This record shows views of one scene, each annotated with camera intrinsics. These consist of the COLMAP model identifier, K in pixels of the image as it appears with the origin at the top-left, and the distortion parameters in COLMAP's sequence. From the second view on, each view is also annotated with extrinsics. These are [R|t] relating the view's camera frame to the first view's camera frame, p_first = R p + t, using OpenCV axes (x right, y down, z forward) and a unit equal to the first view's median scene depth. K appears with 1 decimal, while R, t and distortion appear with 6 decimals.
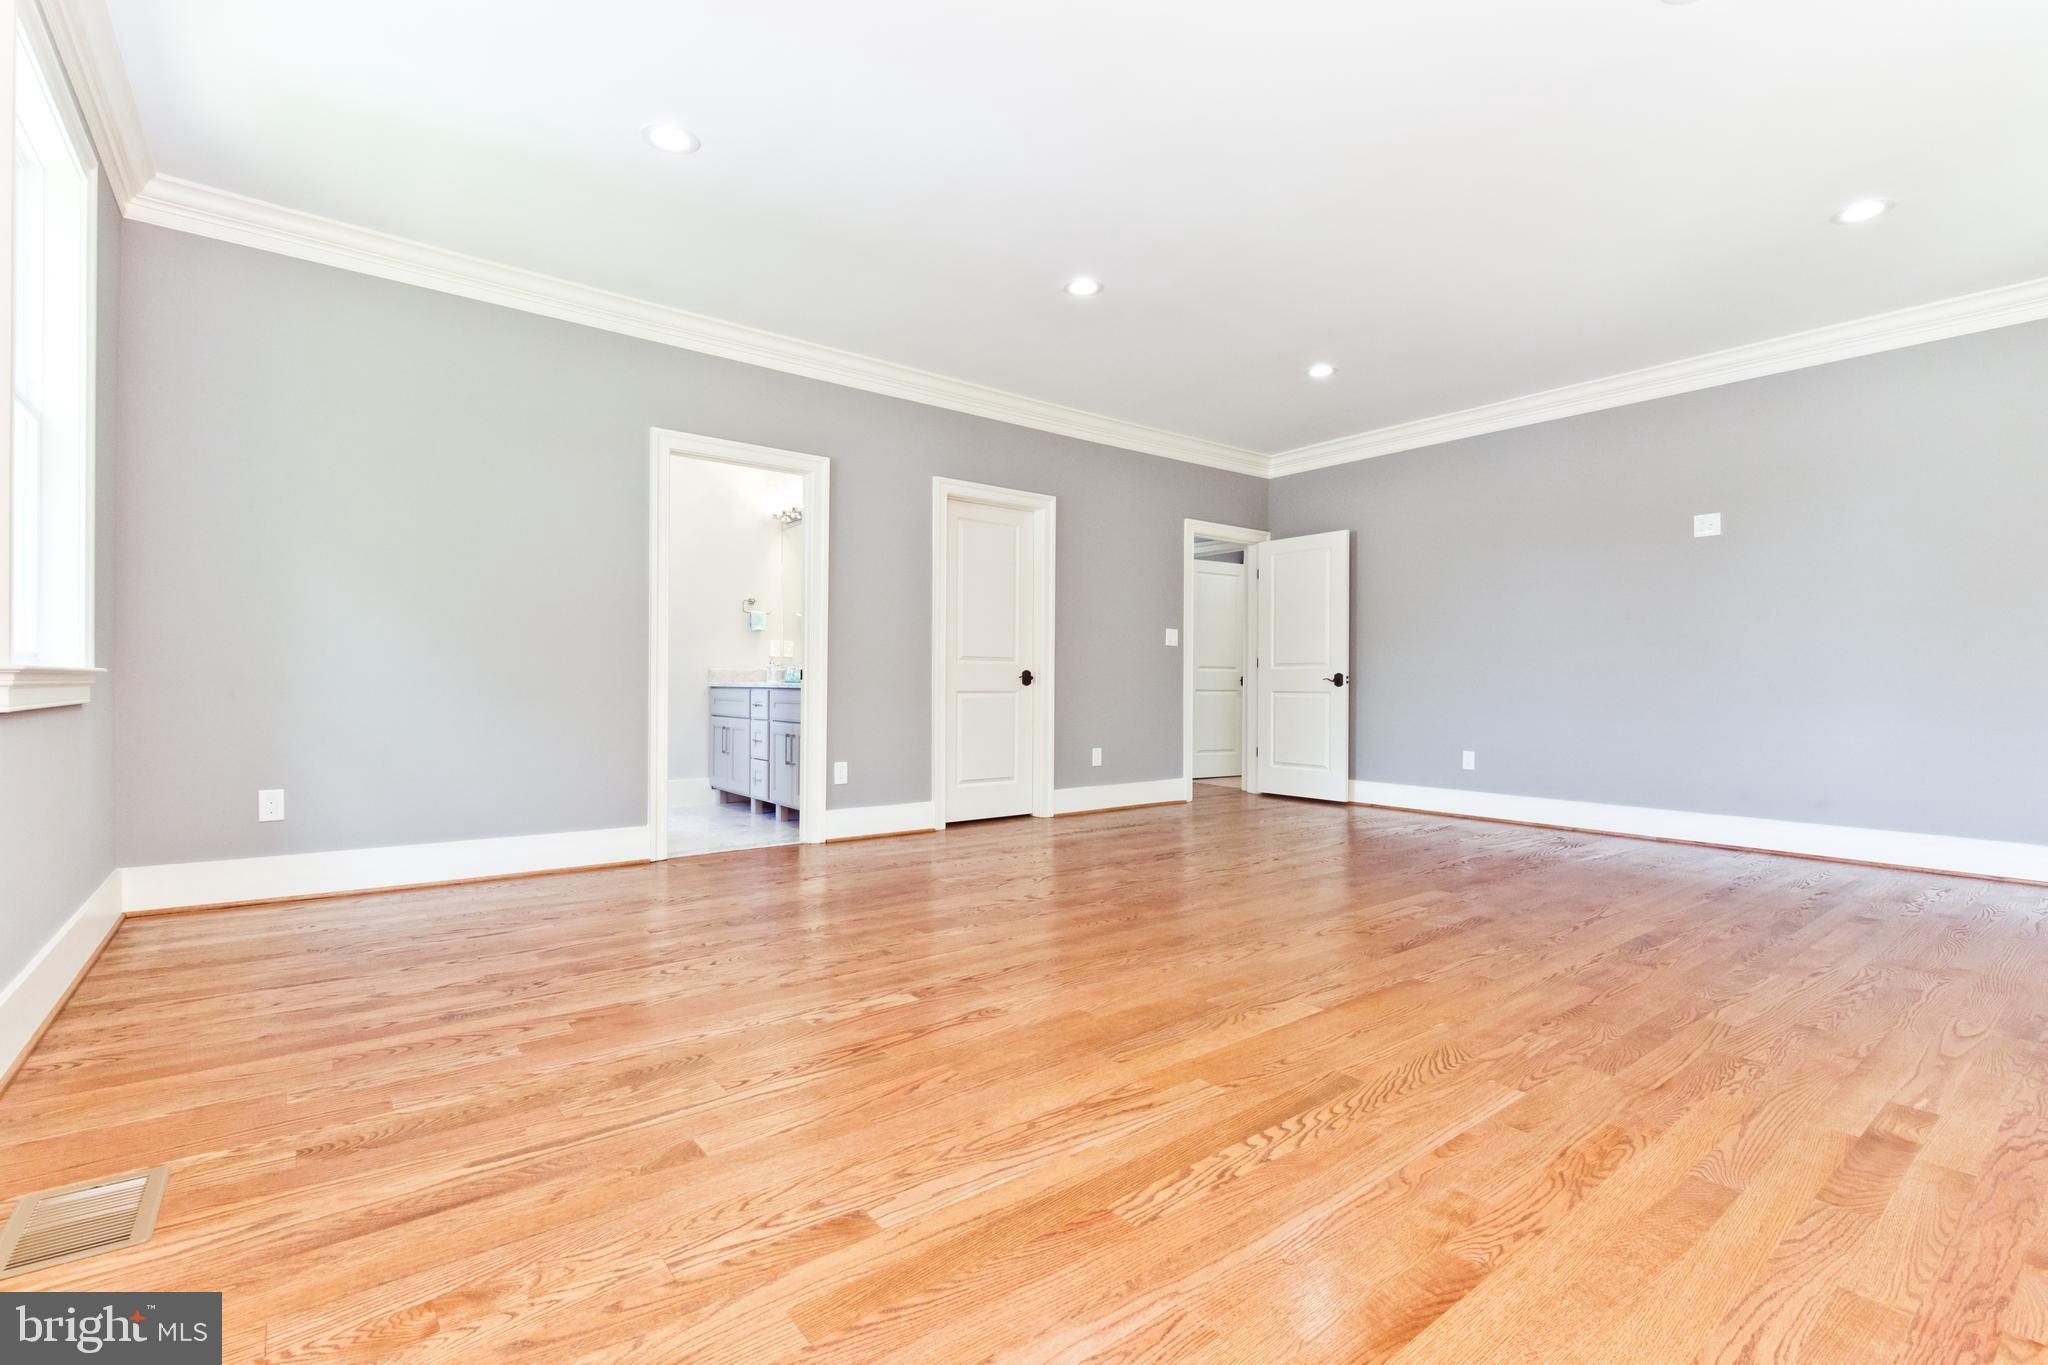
lens RADIAL K [[928.8, 0, 1024.0], [0, 928.8, 682.5], [0, 0, 1]] dist [-0.000458, -0.000513]
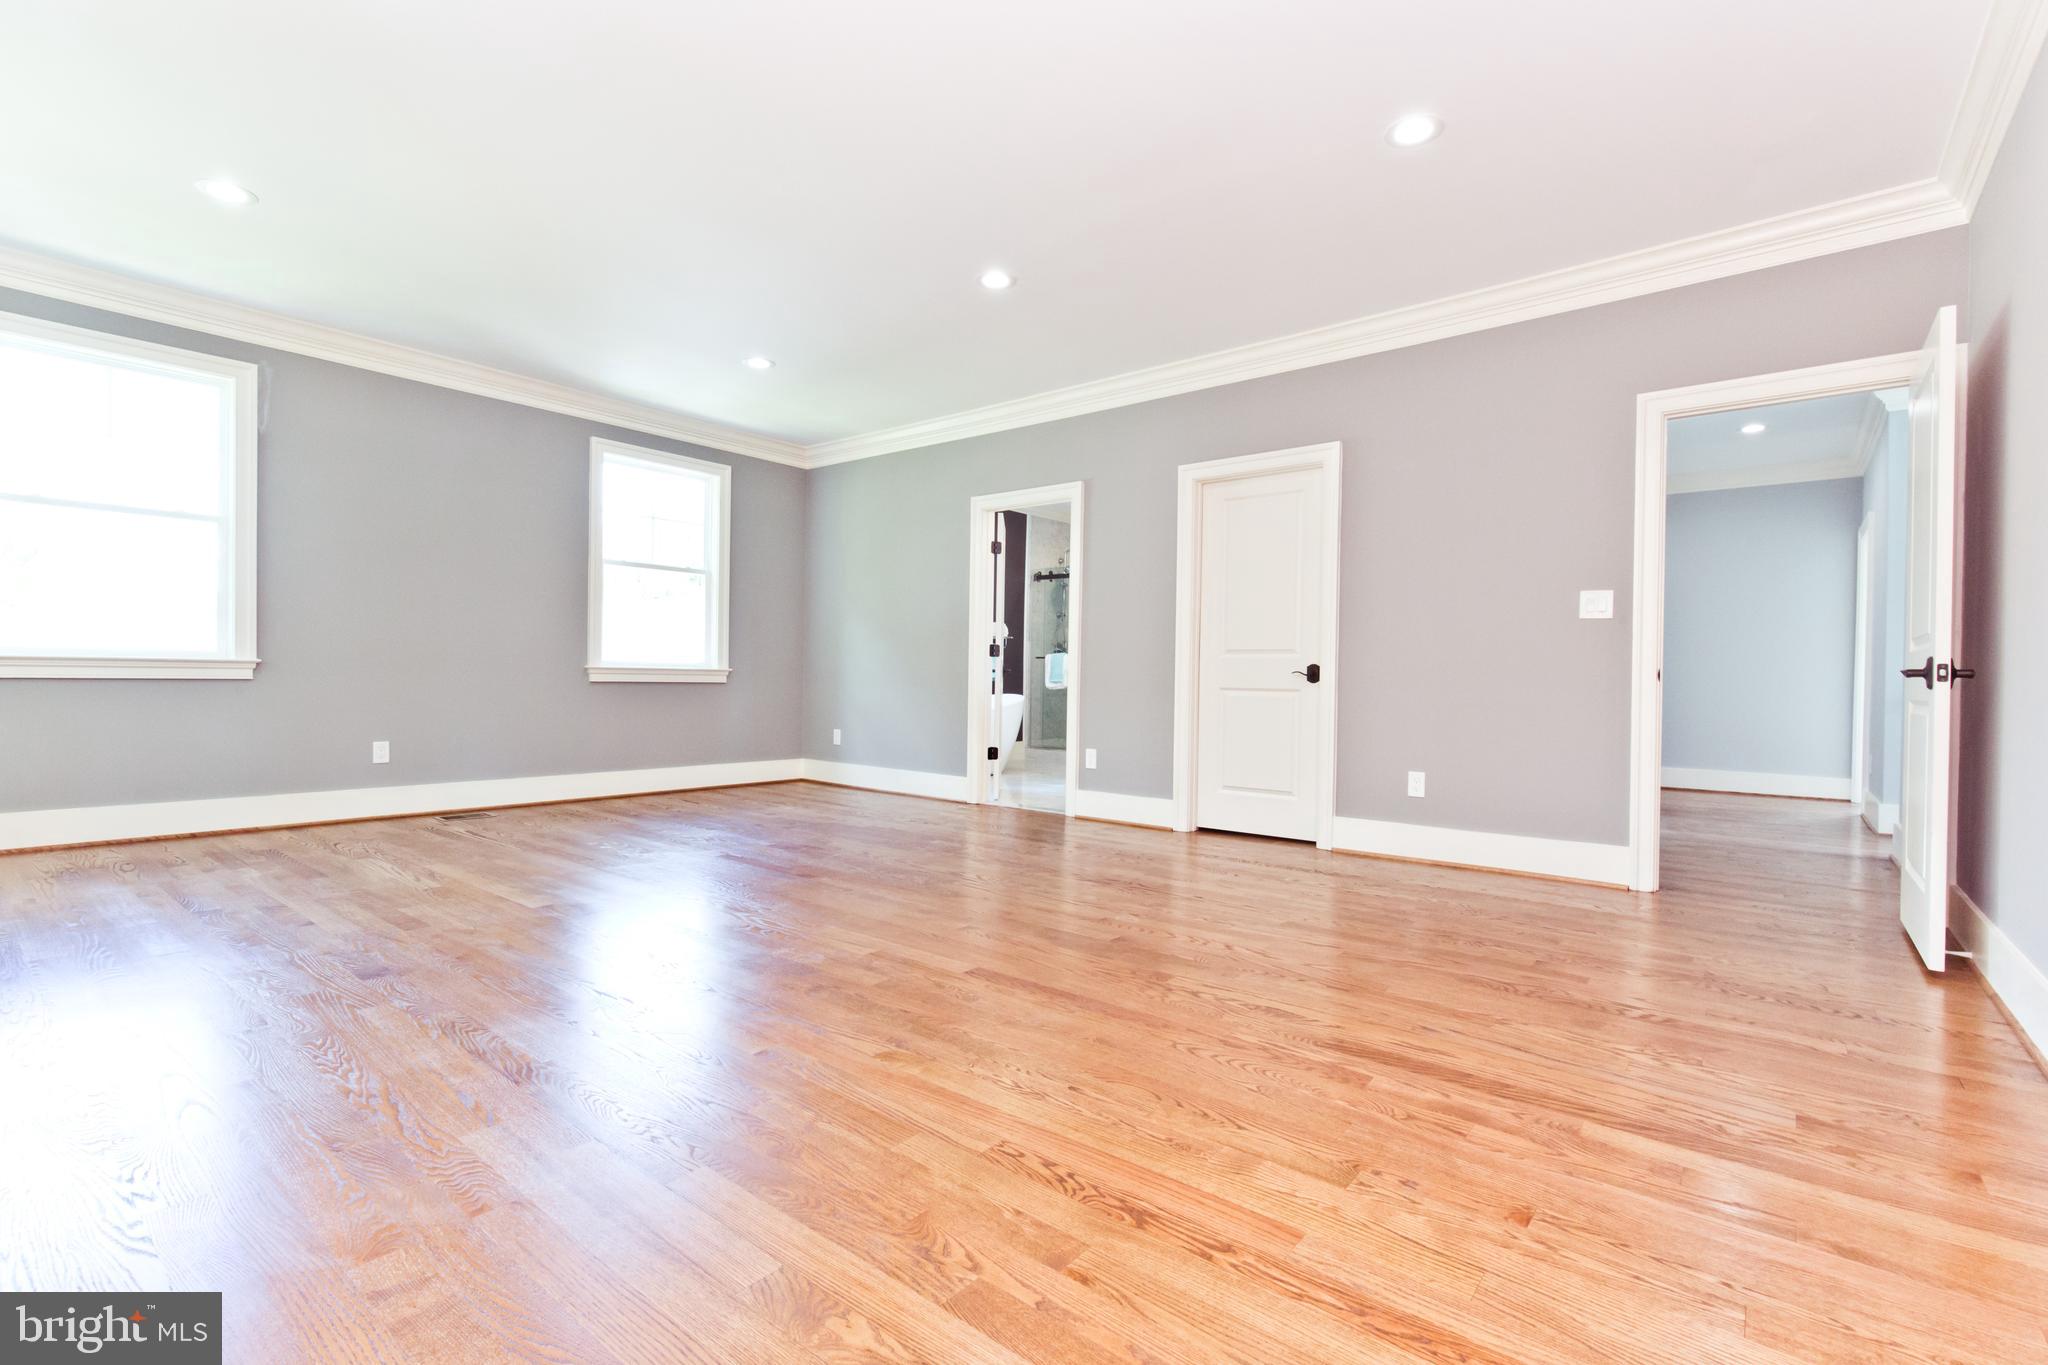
lens RADIAL K [[928.8, 0, 1024.0], [0, 928.8, 682.5], [0, 0, 1]] dist [-0.000458, -0.000513]
pose [[0.217189, 0.001347, -0.976129, 0.808897], [-0.012026, 0.999927, -0.001296, 0.007619], [0.976055, 0.012020, 0.217189, 0.626649]]
